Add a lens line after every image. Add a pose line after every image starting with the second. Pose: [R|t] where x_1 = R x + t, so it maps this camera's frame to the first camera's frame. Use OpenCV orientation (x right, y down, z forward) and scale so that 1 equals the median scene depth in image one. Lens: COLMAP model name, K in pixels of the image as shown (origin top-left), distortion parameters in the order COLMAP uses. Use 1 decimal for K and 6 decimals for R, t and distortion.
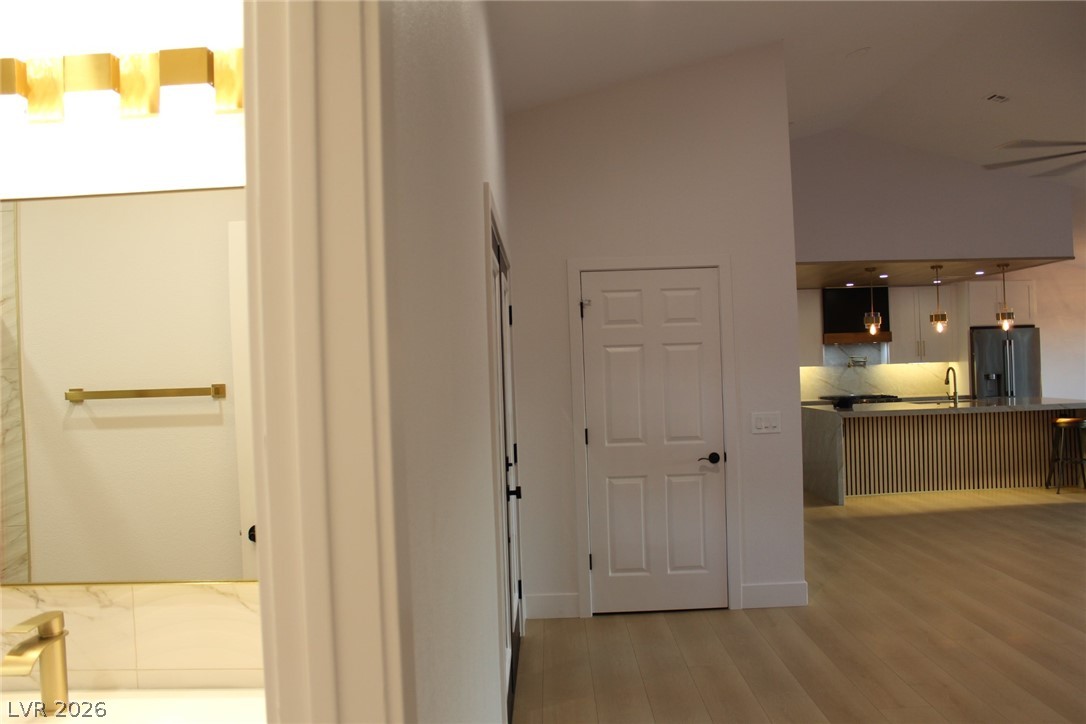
lens RADIAL K [[894.7, 0, 543.0], [0, 894.7, 362.0], [0, 0, 1]] dist [-0.143202, 0.122164]
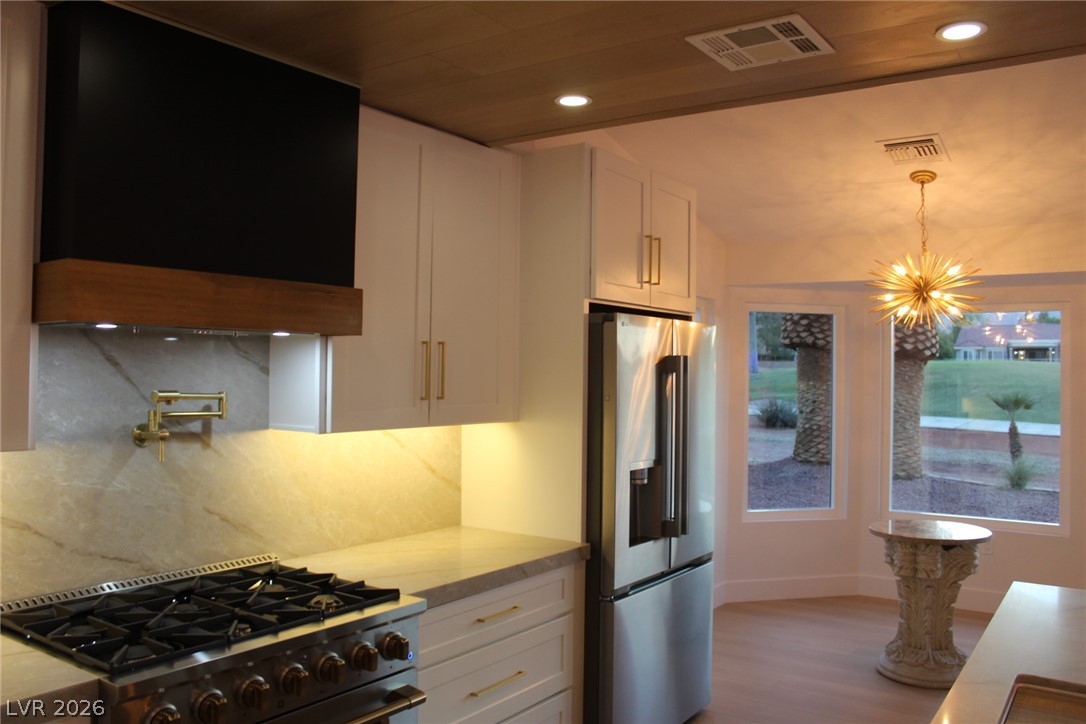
lens RADIAL K [[894.7, 0, 543.0], [0, 894.7, 362.0], [0, 0, 1]] dist [-0.143202, 0.122164]
pose [[0.572268, 0.048807, 0.818613, 0.237436], [-0.032584, 0.998792, -0.036771, -0.009426], [-0.819419, -0.005630, 0.573167, 0.821646]]
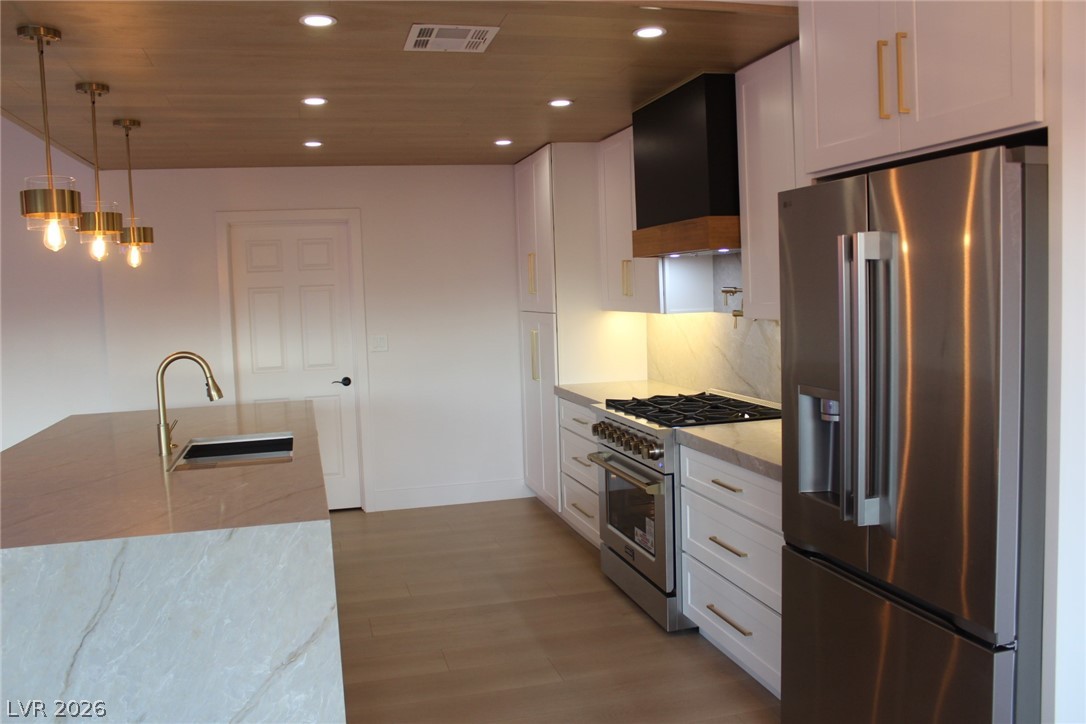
lens RADIAL K [[894.7, 0, 543.0], [0, 894.7, 362.0], [0, 0, 1]] dist [-0.143202, 0.122164]
pose [[0.268768, 0.103215, -0.957659, 0.677186], [0.028562, 0.992951, 0.115035, -0.020547], [0.962781, -0.058271, 0.263925, 0.844371]]
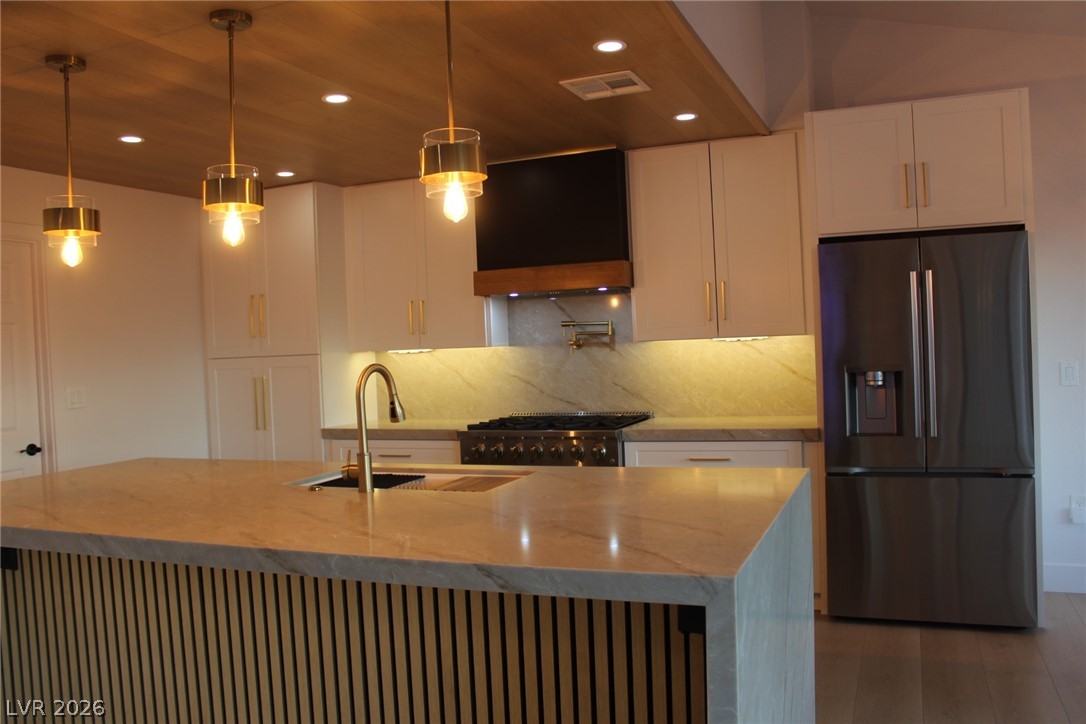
lens RADIAL K [[894.7, 0, 543.0], [0, 894.7, 362.0], [0, 0, 1]] dist [-0.143202, 0.122164]
pose [[0.924543, 0.004253, -0.381054, 0.509650], [0.010976, 0.999226, 0.037784, -0.004181], [0.380919, -0.039115, 0.923781, 0.602922]]
